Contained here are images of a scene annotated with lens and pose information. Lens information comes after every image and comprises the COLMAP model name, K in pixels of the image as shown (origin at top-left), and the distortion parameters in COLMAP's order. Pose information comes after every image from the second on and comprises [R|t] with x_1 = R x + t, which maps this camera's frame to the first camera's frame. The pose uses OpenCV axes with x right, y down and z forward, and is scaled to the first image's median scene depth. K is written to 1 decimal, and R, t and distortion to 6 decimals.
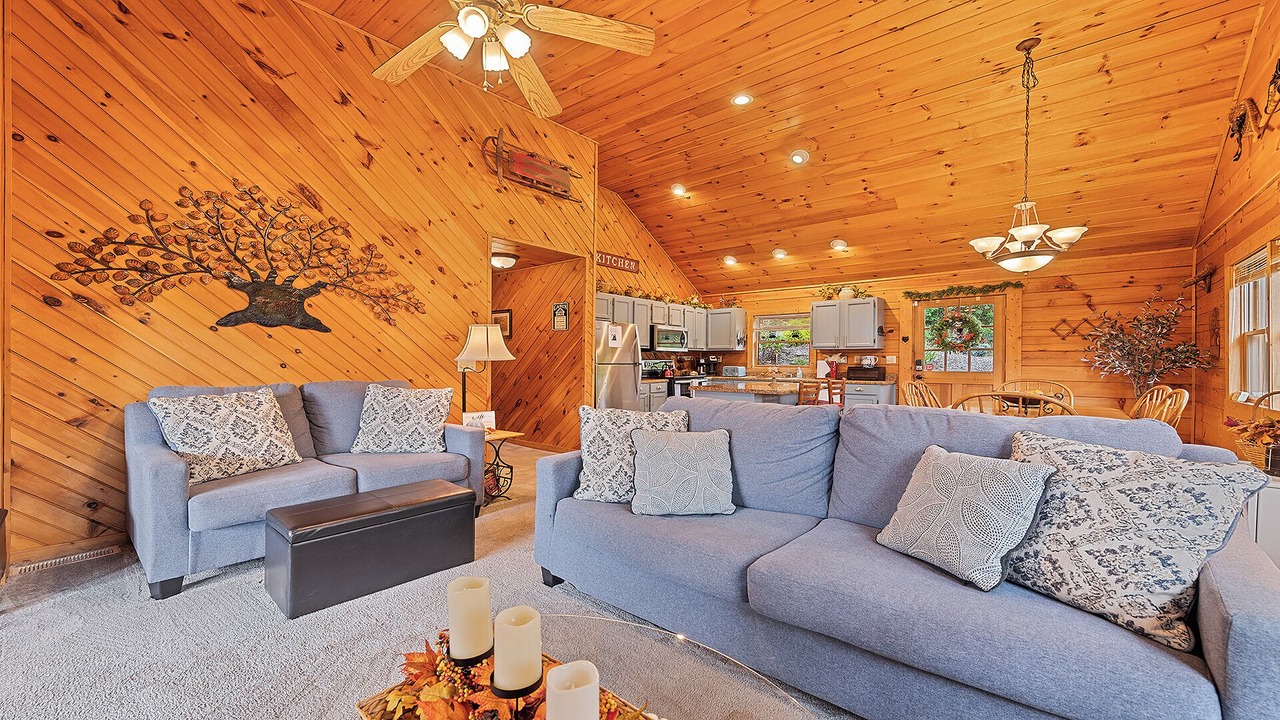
lens RADIAL K [[503.9, 0, 639.1], [0, 503.9, 362.1], [0, 0, 1]] dist [0.005997, -0.000710]
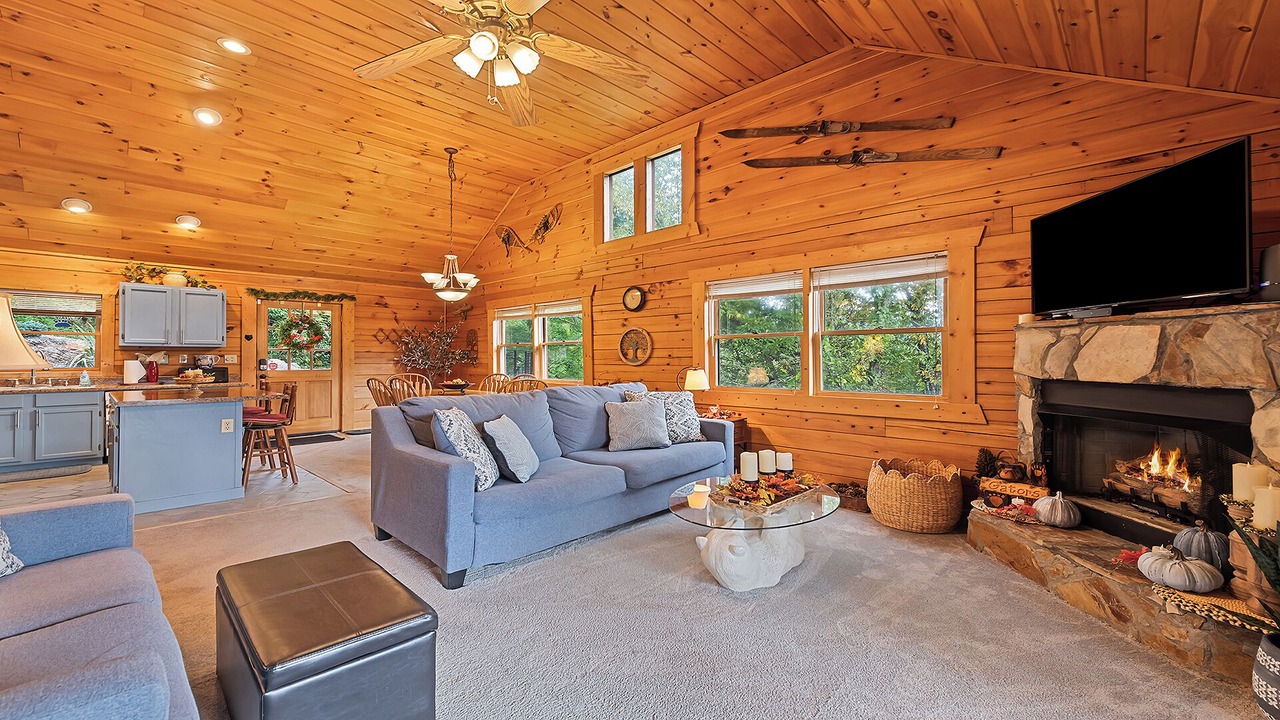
lens RADIAL K [[546.5, 0, 635.6], [0, 546.5, 353.2], [0, 0, 1]] dist [0.013512, -0.005271]
pose [[0.037682, 0.003915, 0.999282, -0.556639], [0.003465, 0.999986, -0.004049, -0.010383], [-0.999284, 0.003615, 0.037668, 0.260806]]
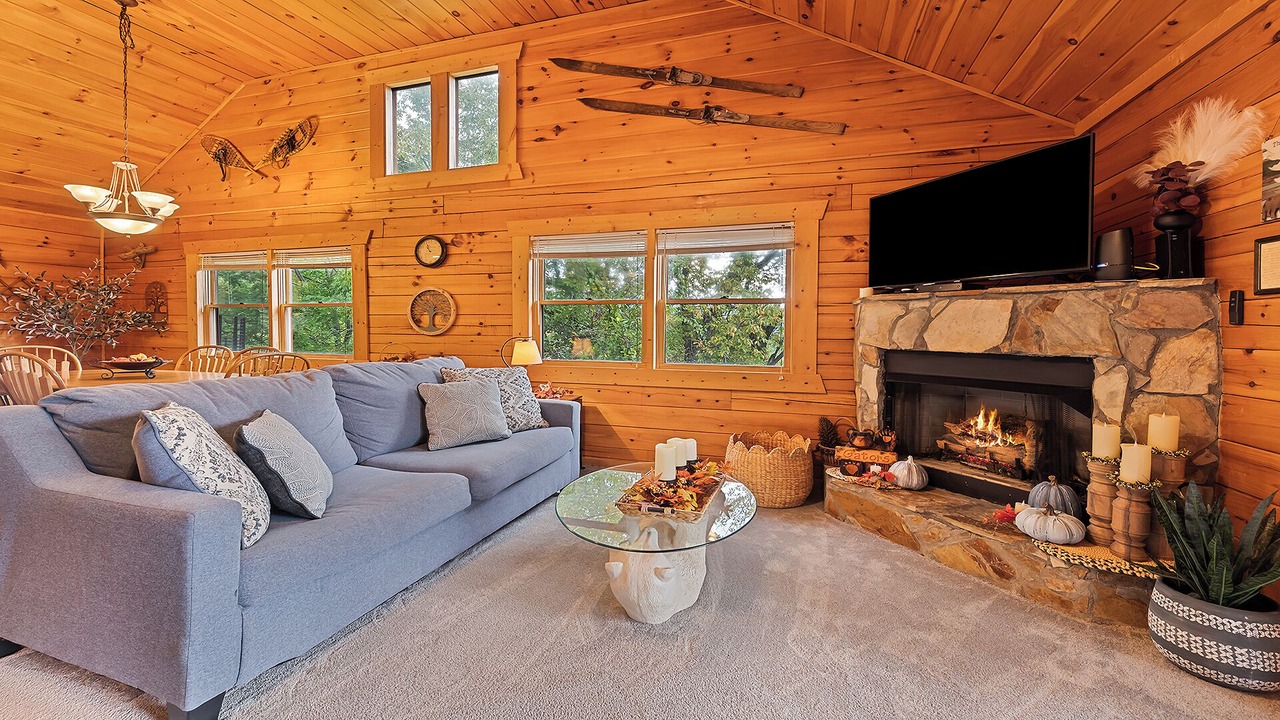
lens RADIAL K [[546.5, 0, 635.8], [0, 546.5, 340.4], [0, 0, 1]] dist [0.013512, -0.005271]
pose [[-0.406651, -0.023920, 0.913271, -0.404961], [-0.009743, 0.999714, 0.021846, -0.004673], [-0.913532, -0.000014, -0.406767, 0.355102]]
